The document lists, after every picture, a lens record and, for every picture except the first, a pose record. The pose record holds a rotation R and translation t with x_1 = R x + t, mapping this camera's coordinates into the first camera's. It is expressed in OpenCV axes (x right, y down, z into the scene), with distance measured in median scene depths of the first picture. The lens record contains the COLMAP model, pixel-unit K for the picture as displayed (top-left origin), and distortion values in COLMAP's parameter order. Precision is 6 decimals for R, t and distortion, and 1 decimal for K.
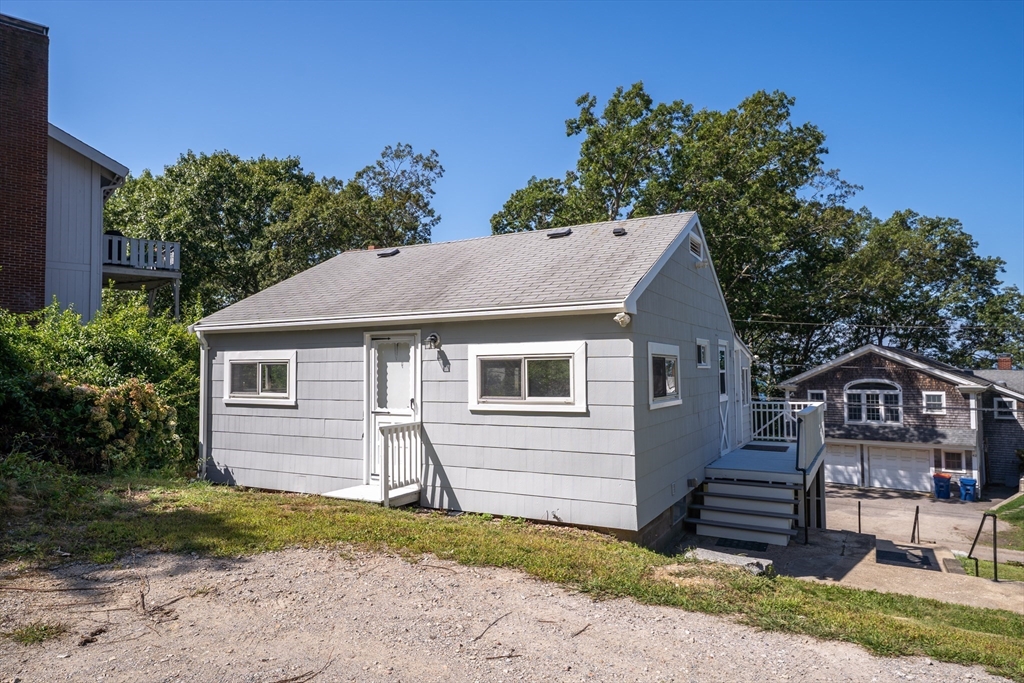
lens RADIAL K [[649.9, 0, 512.0], [0, 649.9, 341.5], [0, 0, 1]] dist [0.003315, 0.002156]
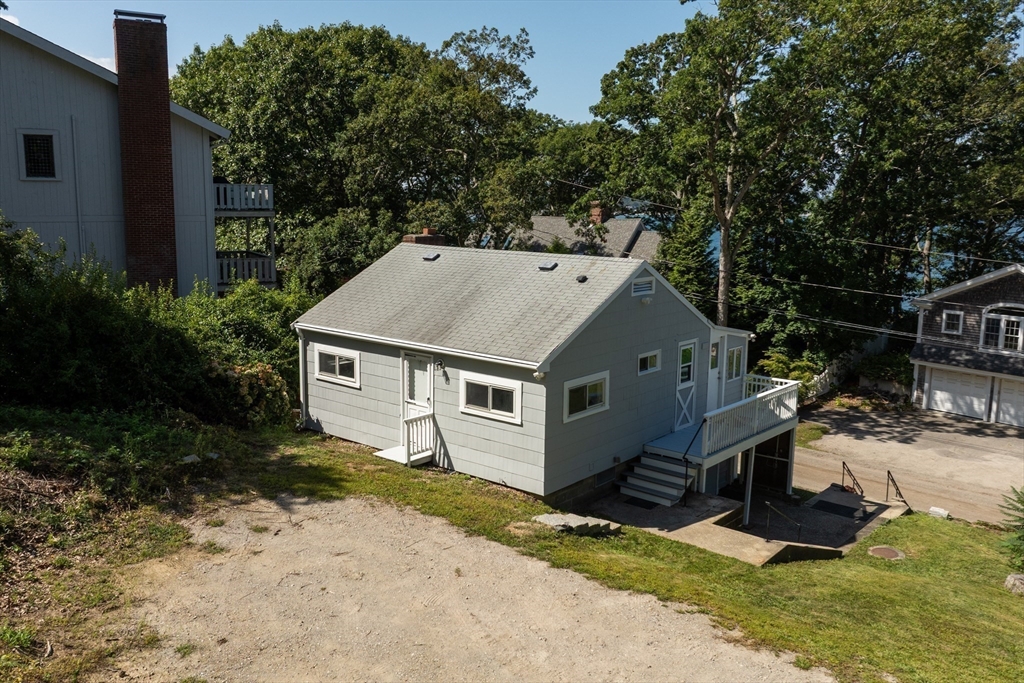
lens RADIAL K [[862.1, 0, 512.0], [0, 862.1, 341.5], [0, 0, 1]] dist [-0.050121, 0.027956]
pose [[0.981846, 0.055092, -0.181505, 0.399608], [-0.015954, 0.977487, 0.210393, -0.467584], [0.189009, -0.203678, 0.960620, -0.895254]]
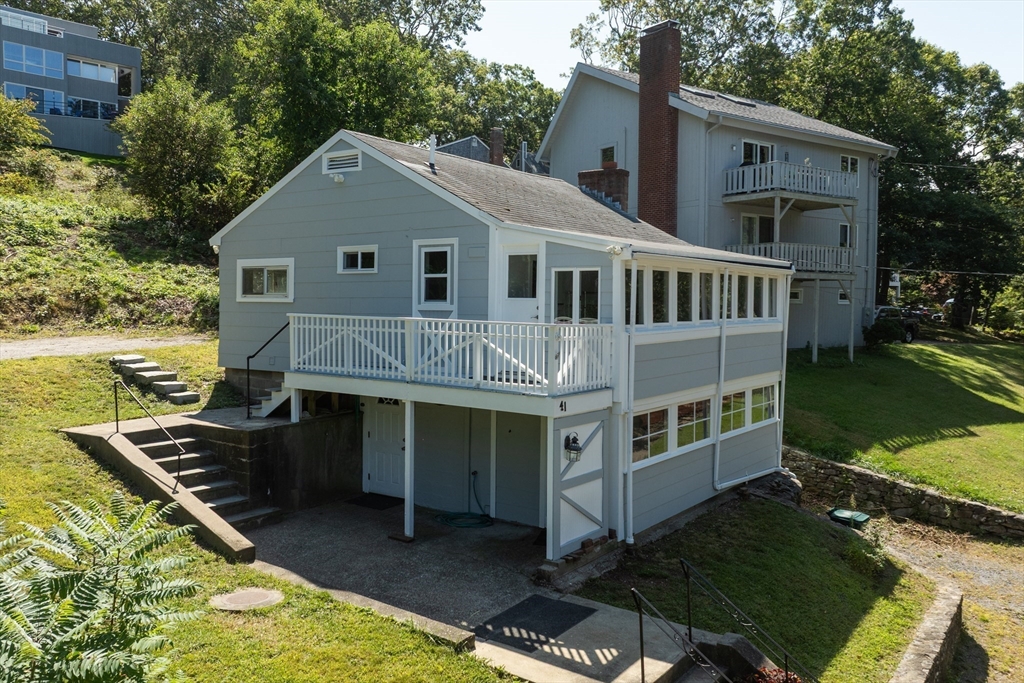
lens RADIAL K [[882.7, 0, 512.0], [0, 882.7, 341.5], [0, 0, 1]] dist [-0.045093, 0.004818]
pose [[-0.127707, 0.043352, -0.990864, 2.025124], [0.036180, 0.998583, 0.039026, 0.132783], [0.991152, -0.030866, -0.129095, 1.730919]]
